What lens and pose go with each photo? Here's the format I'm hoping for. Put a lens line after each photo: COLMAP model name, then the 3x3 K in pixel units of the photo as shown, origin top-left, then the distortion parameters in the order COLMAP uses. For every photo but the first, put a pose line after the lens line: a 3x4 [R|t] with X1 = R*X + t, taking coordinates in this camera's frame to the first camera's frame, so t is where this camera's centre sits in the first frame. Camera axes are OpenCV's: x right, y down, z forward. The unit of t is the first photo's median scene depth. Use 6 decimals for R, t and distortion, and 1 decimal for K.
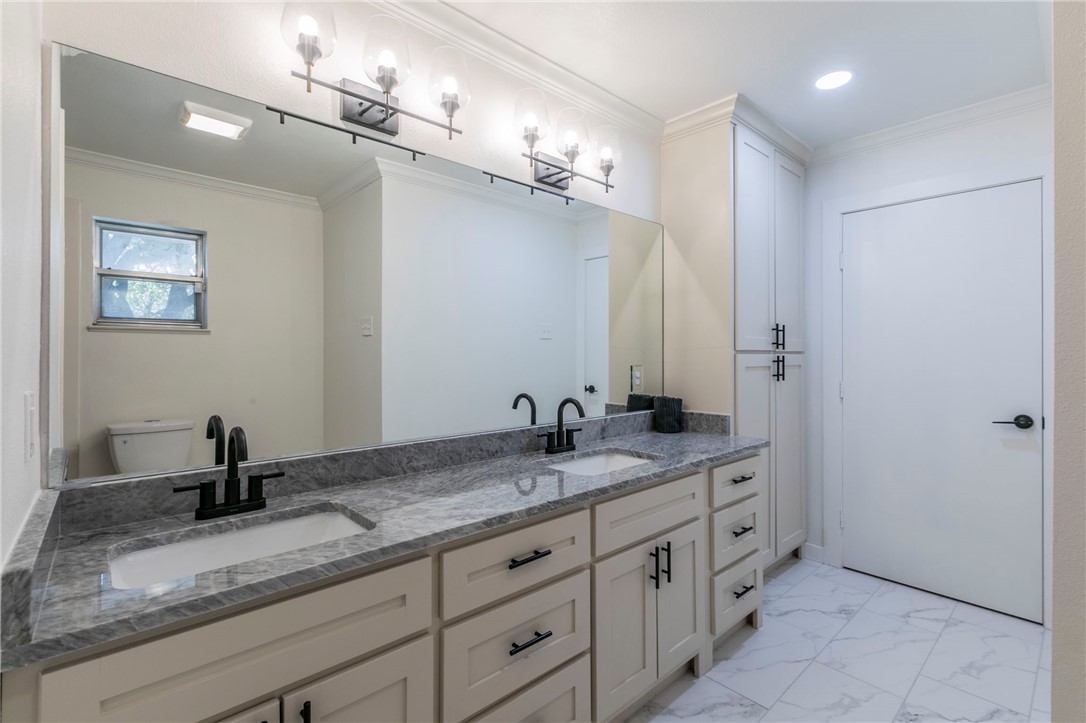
lens RADIAL K [[491.7, 0, 543.0], [0, 491.7, 361.5], [0, 0, 1]] dist [-0.000881, -0.000071]
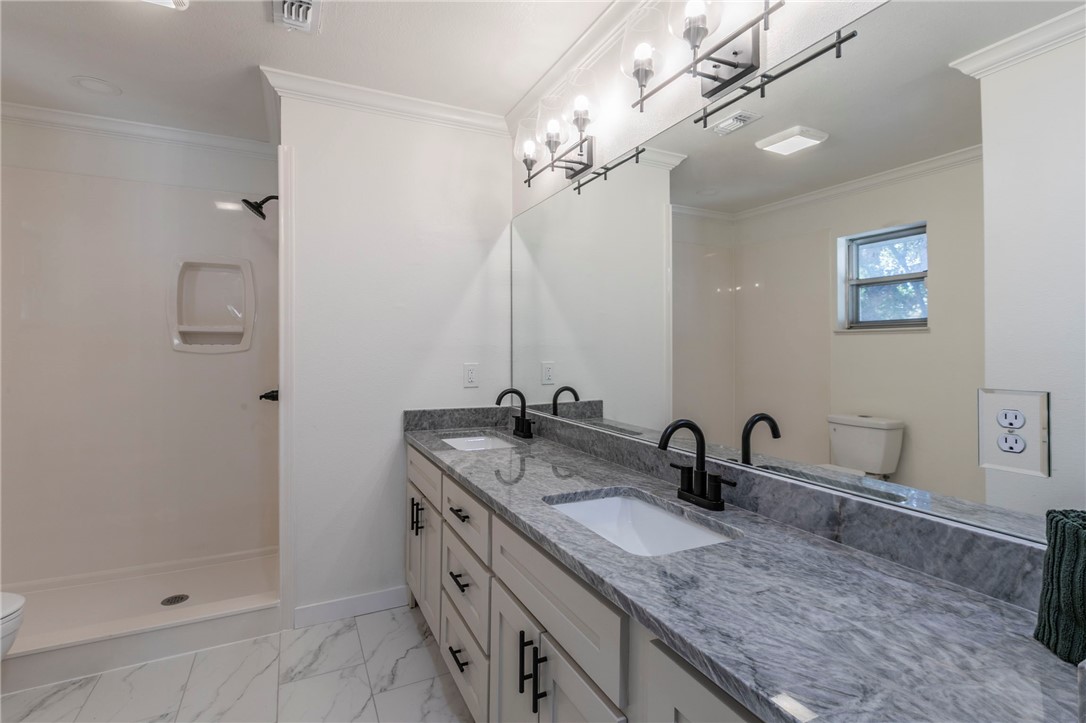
lens RADIAL K [[513.6, 0, 542.6], [0, 513.6, 345.0], [0, 0, 1]] dist [0.000980, 0.000053]
pose [[-0.273420, -0.014564, -0.961784, 0.730886], [-0.025493, 0.999644, -0.007890, -0.011917], [0.961557, 0.022362, -0.273694, 0.975103]]
